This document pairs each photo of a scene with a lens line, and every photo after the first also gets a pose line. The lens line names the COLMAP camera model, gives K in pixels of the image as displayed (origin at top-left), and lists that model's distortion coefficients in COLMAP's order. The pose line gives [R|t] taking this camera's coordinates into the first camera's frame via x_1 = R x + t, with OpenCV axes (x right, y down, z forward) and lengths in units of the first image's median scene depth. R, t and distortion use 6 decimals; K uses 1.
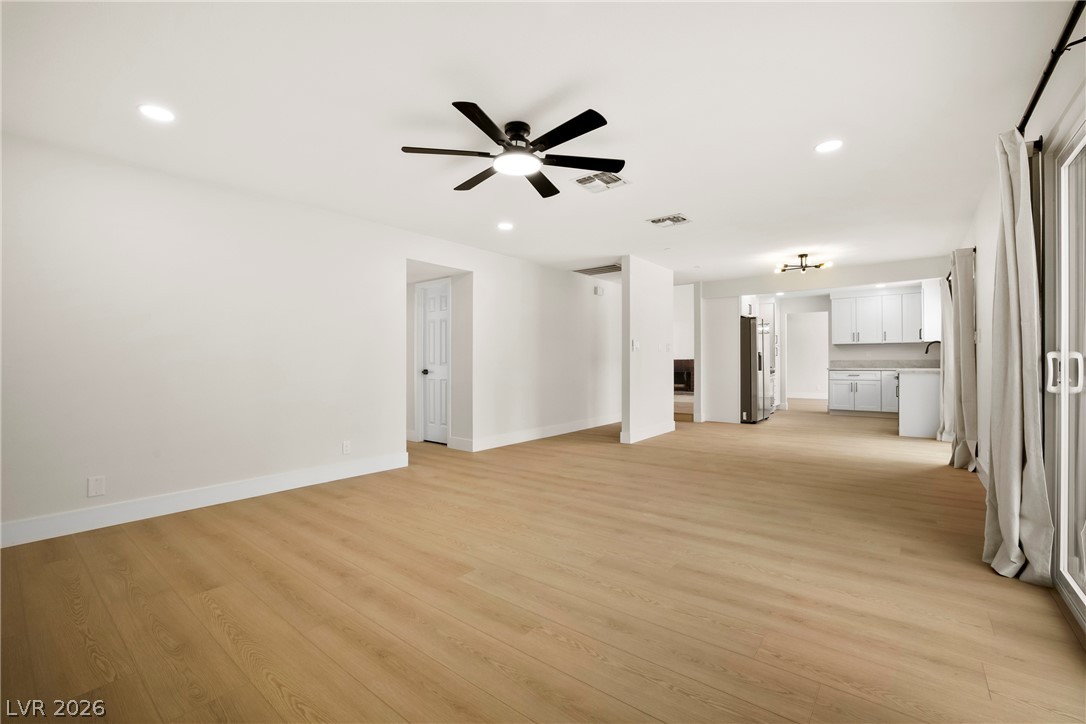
lens RADIAL K [[466.8, 0, 539.1], [0, 466.8, 356.3], [0, 0, 1]] dist [-0.030308, 0.003705]
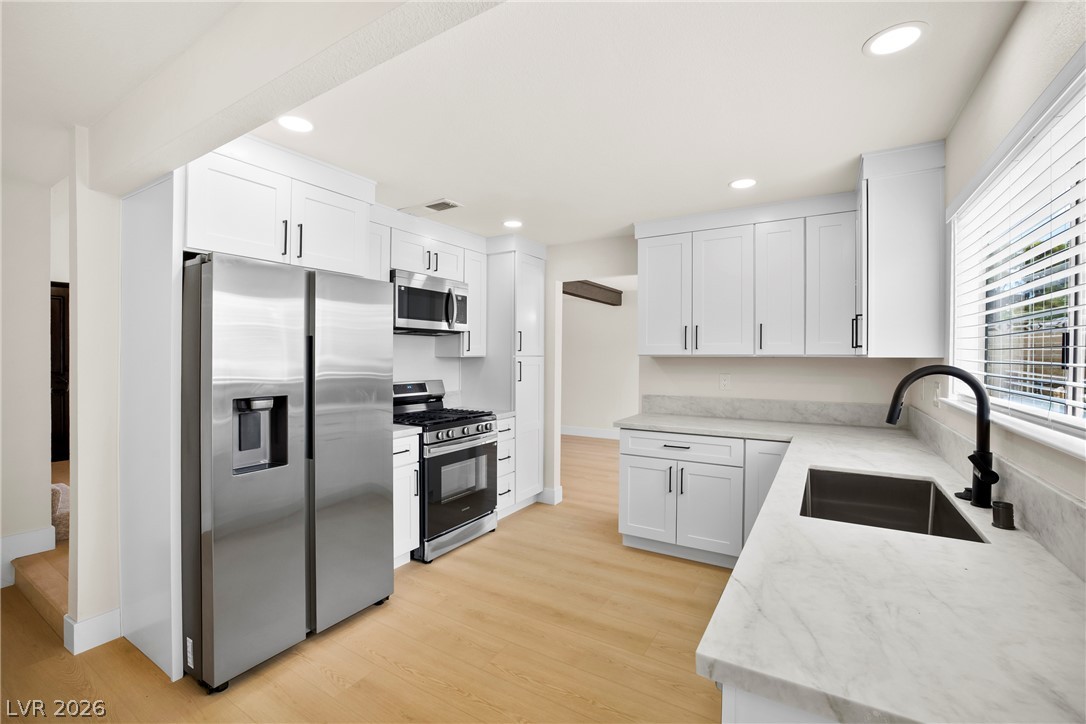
lens RADIAL K [[466.8, 0, 542.8], [0, 466.8, 360.1], [0, 0, 1]] dist [-0.030308, 0.003705]
pose [[0.992112, 0.004561, 0.125270, 0.596565], [-0.006658, 0.999845, 0.016327, -0.033718], [-0.125176, -0.017033, 0.991988, 0.733321]]
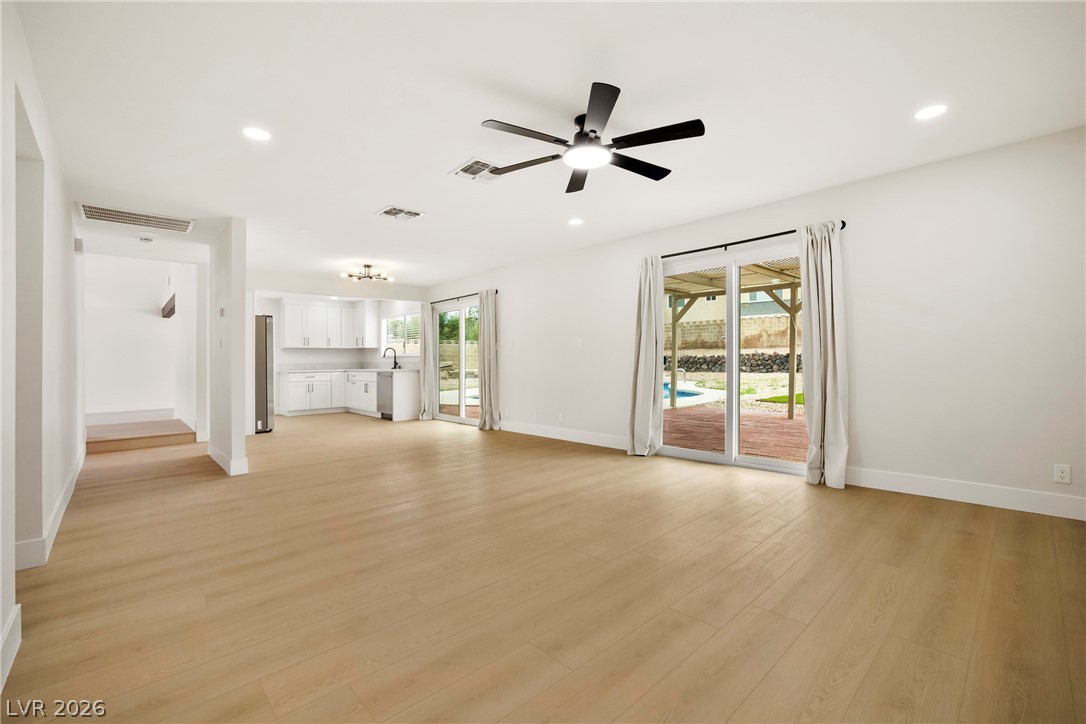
lens RADIAL K [[466.8, 0, 555.1], [0, 466.8, 362.4], [0, 0, 1]] dist [-0.030308, 0.003705]
pose [[0.116341, 0.002111, 0.993207, -0.367157], [-0.000412, 0.999998, -0.002077, 0.010094], [-0.993209, -0.000168, 0.116341, 0.335073]]
